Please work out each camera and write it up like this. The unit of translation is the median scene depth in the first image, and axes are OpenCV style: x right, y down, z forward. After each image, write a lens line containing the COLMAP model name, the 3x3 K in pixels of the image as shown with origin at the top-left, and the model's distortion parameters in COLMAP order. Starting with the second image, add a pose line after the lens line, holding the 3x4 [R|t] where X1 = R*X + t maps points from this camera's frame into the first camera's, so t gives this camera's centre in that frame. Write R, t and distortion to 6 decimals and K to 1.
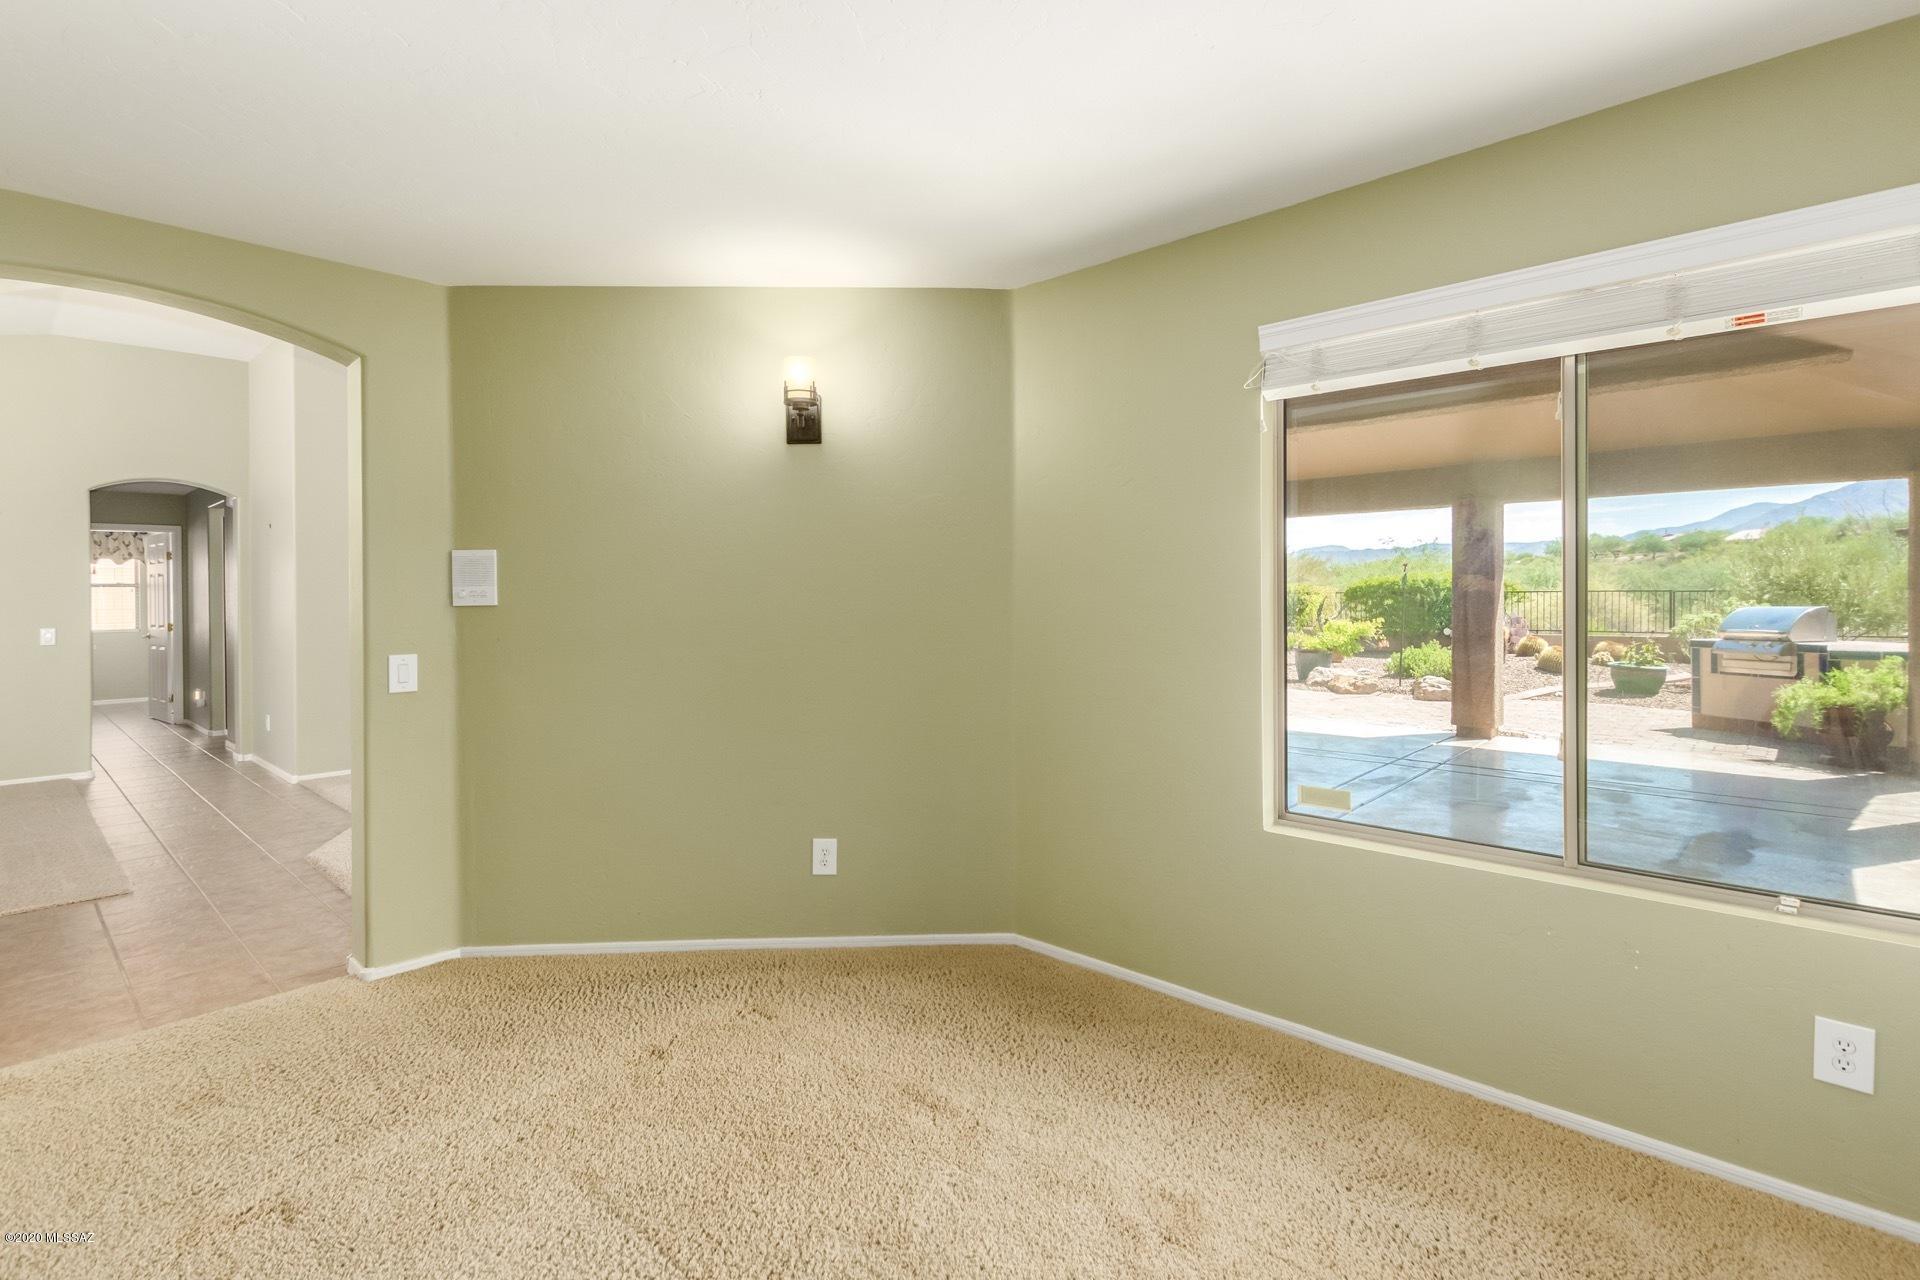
lens RADIAL K [[889.0, 0, 937.6], [0, 889.0, 595.6], [0, 0, 1]] dist [0.000608, -0.000162]
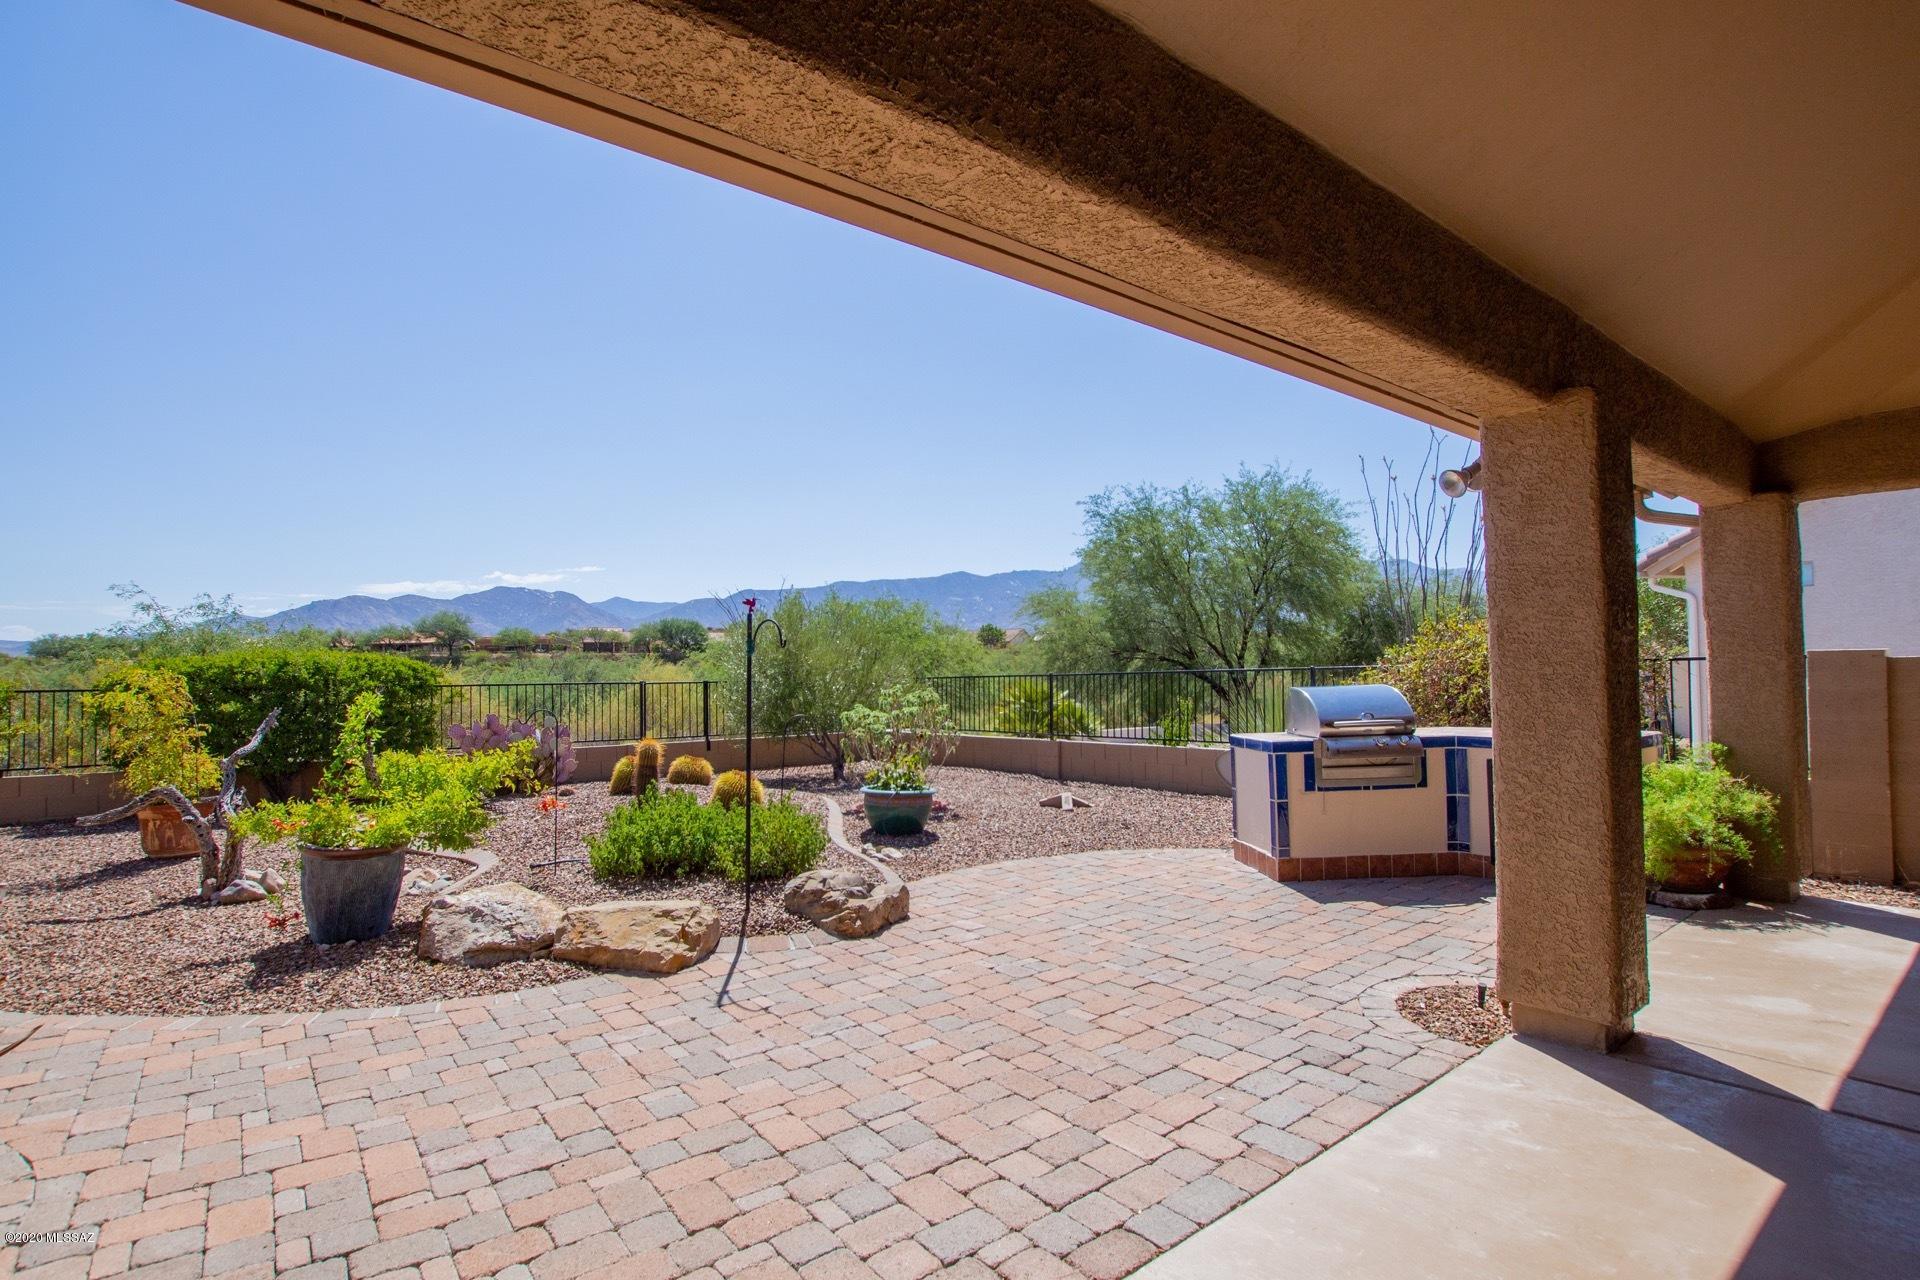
lens RADIAL K [[889.0, 0, 956.4], [0, 889.0, 647.8], [0, 0, 1]] dist [0.000608, -0.000162]
pose [[0.145745, 0.039494, 0.988534, 0.207281], [0.019154, 0.998903, -0.042732, 0.006715], [-0.989137, 0.025162, 0.144828, 1.215990]]
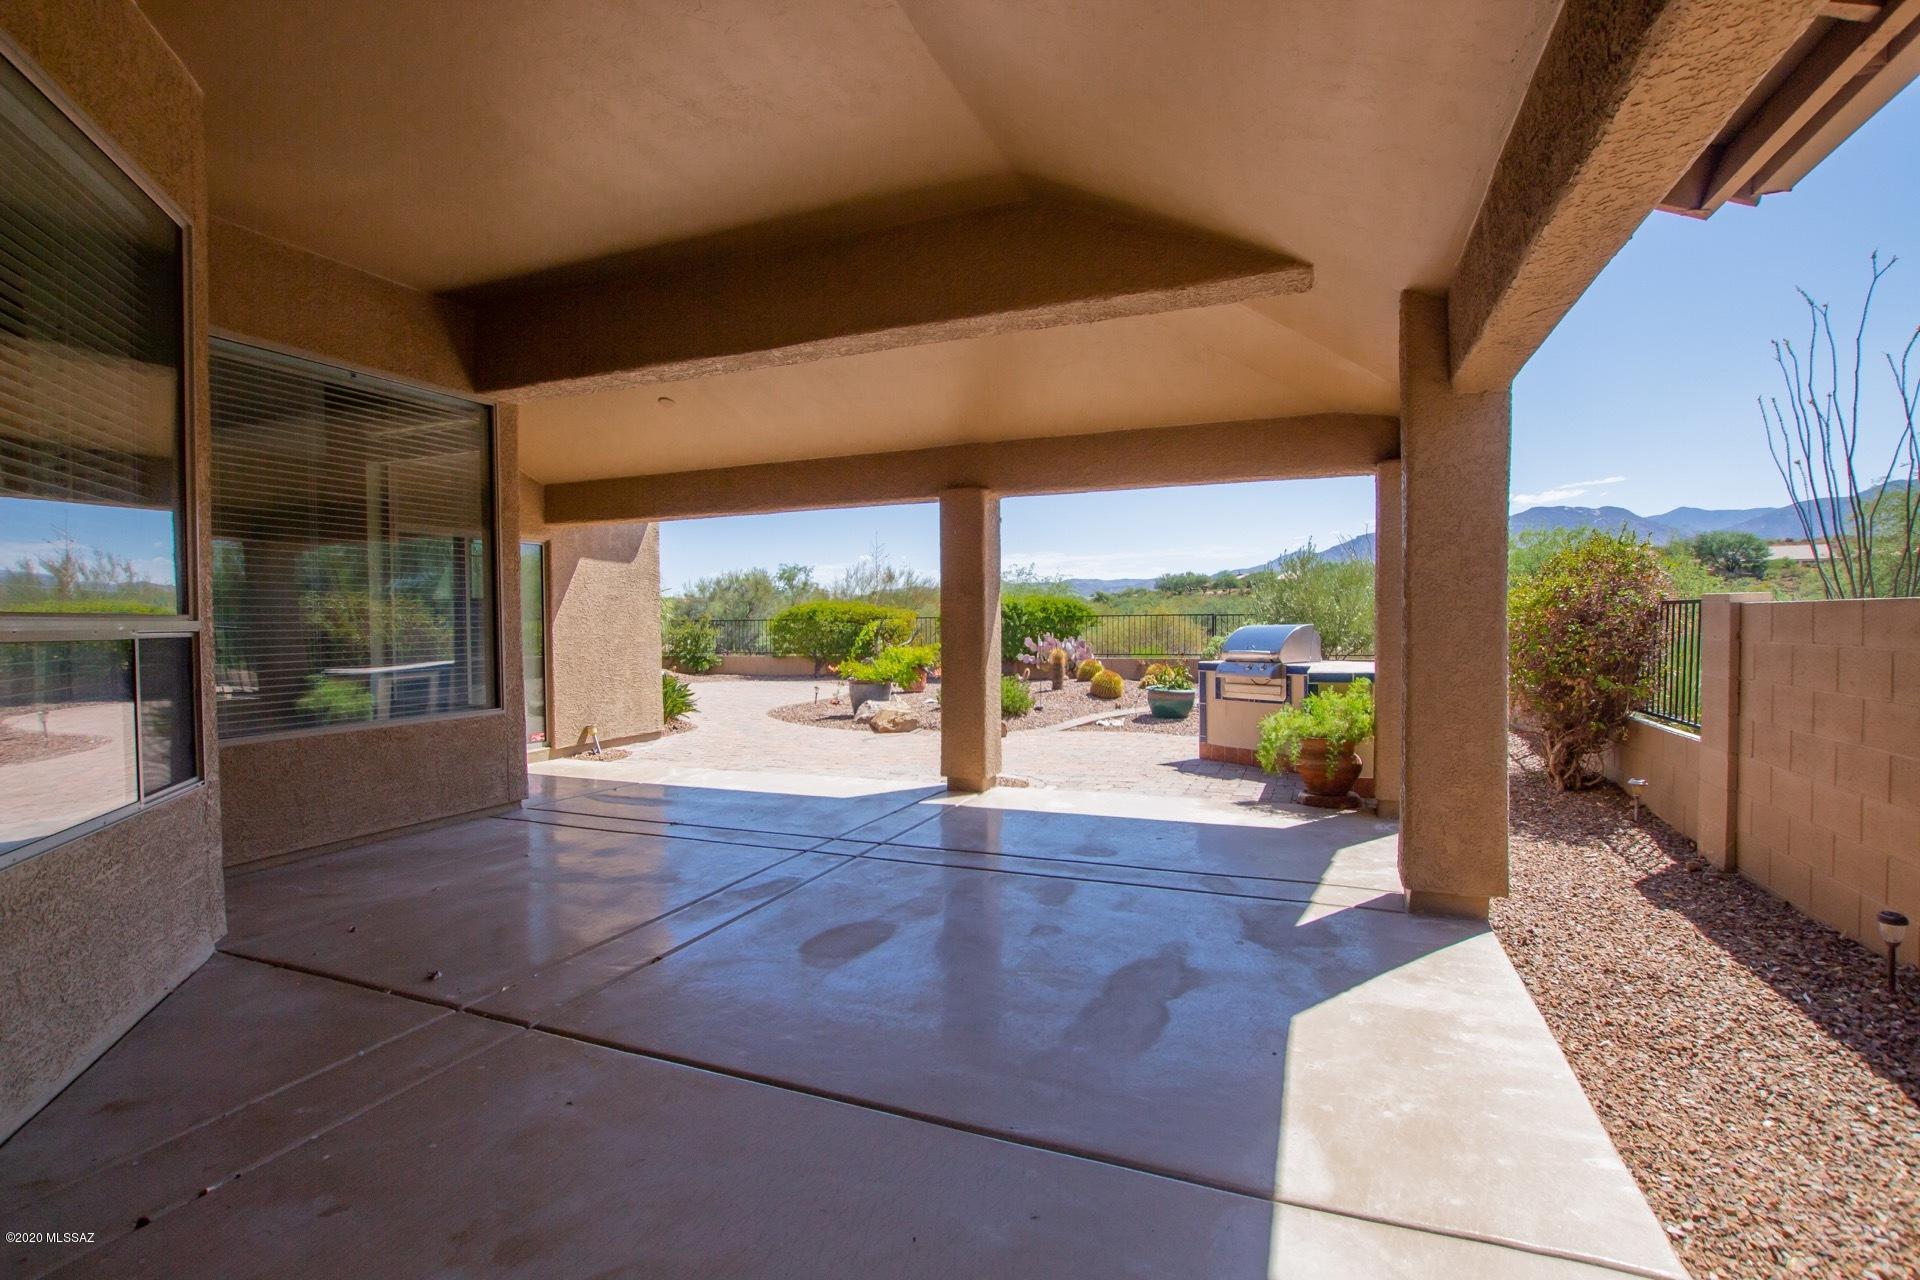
lens RADIAL K [[889.0, 0, 960.8], [0, 889.0, 642.1], [0, 0, 1]] dist [0.000608, -0.000162]
pose [[0.928670, -0.009811, 0.370776, 0.309030], [0.003034, 0.999818, 0.018858, 0.011962], [-0.370893, -0.016388, 0.928531, 0.269458]]
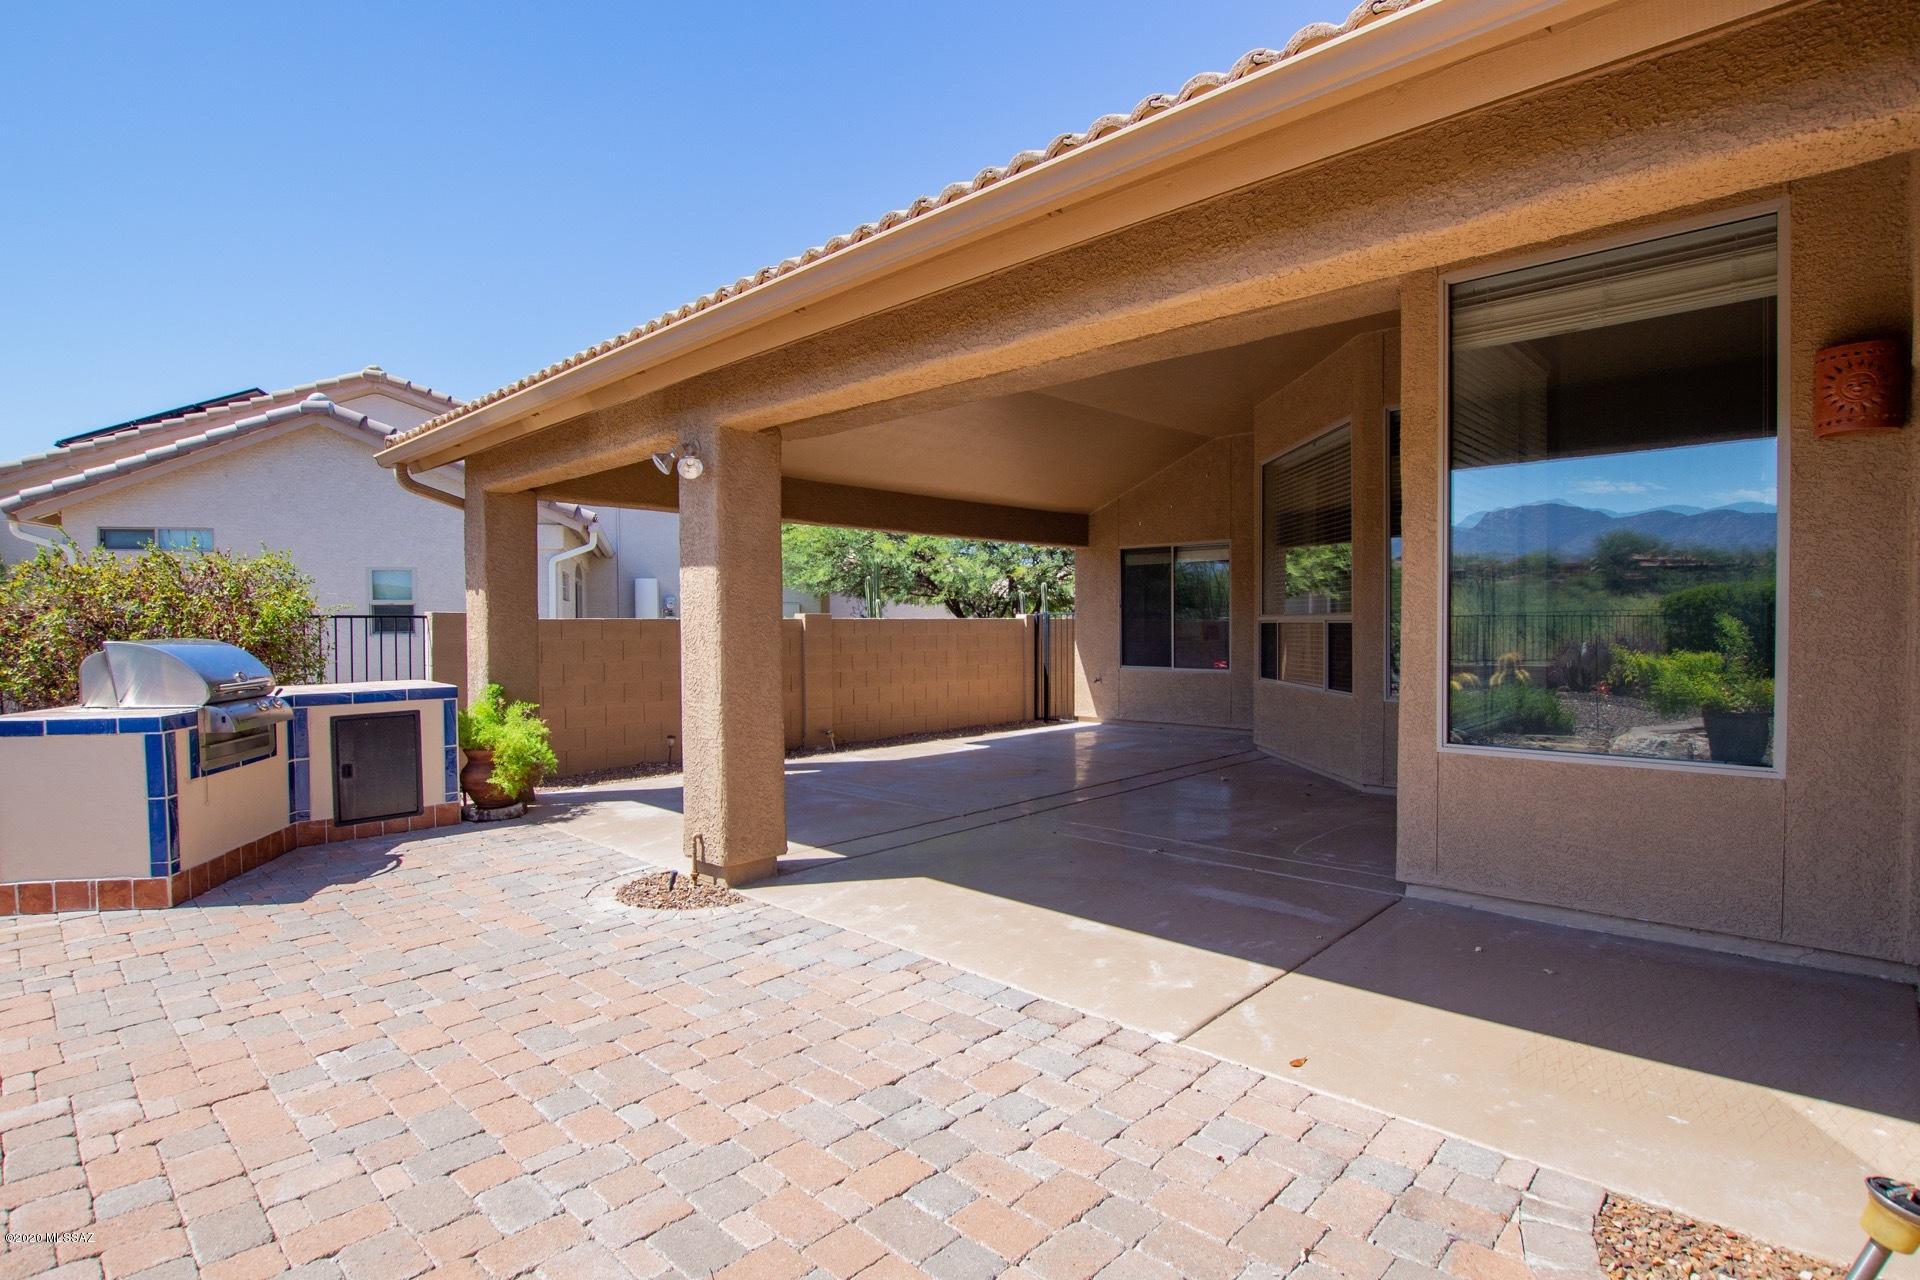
lens RADIAL K [[889.0, 0, 961.1], [0, 889.0, 645.4], [0, 0, 1]] dist [0.000608, -0.000162]
pose [[-0.997880, 0.008846, 0.064470, 0.448175], [0.010366, 0.999675, 0.023273, 0.008846], [-0.064243, 0.023892, -0.997648, 1.527233]]
